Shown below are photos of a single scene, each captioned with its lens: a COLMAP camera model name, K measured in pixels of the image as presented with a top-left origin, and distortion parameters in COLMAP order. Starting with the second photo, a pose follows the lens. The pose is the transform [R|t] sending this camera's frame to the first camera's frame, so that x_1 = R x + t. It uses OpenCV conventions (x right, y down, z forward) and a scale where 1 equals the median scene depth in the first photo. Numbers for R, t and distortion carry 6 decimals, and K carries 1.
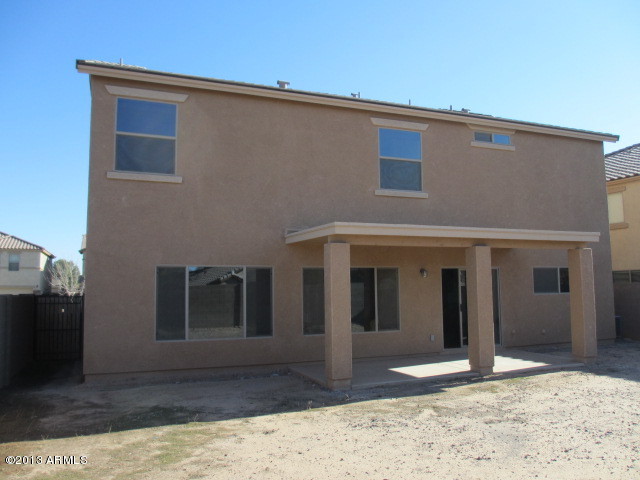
lens RADIAL K [[532.0, 0, 320.0], [0, 532.0, 240.0], [0, 0, 1]] dist [-0.072704, 0.038355]
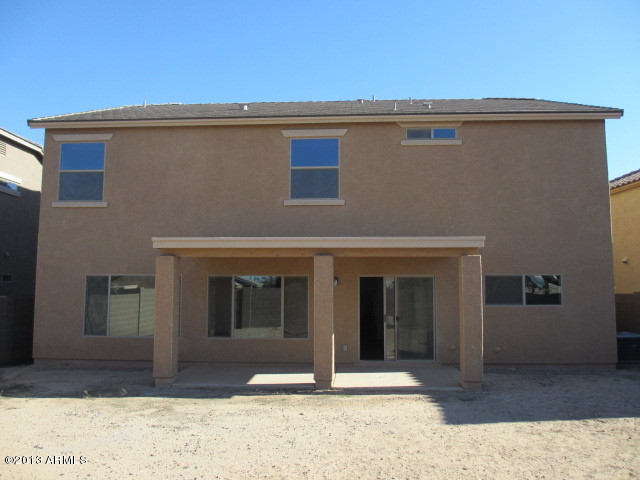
lens RADIAL K [[532.0, 0, 320.0], [0, 532.0, 240.0], [0, 0, 1]] dist [-0.072704, 0.038355]
pose [[0.903722, -0.026449, -0.427302, 0.597750], [0.026210, 0.999636, -0.006441, -0.009335], [0.427317, -0.005379, 0.904086, 0.097257]]
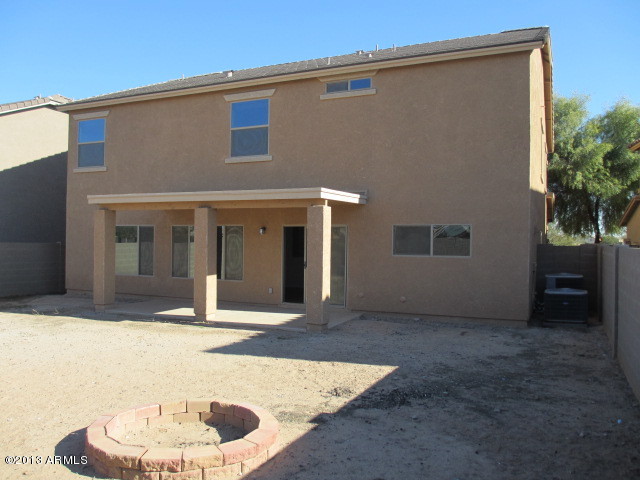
lens RADIAL K [[532.0, 0, 320.0], [0, 532.0, 240.0], [0, 0, 1]] dist [-0.072704, 0.038355]
pose [[0.687592, 0.020302, -0.725813, 1.076518], [0.046622, 0.996312, 0.072036, 0.008239], [0.724599, -0.083370, 0.684110, 0.339551]]
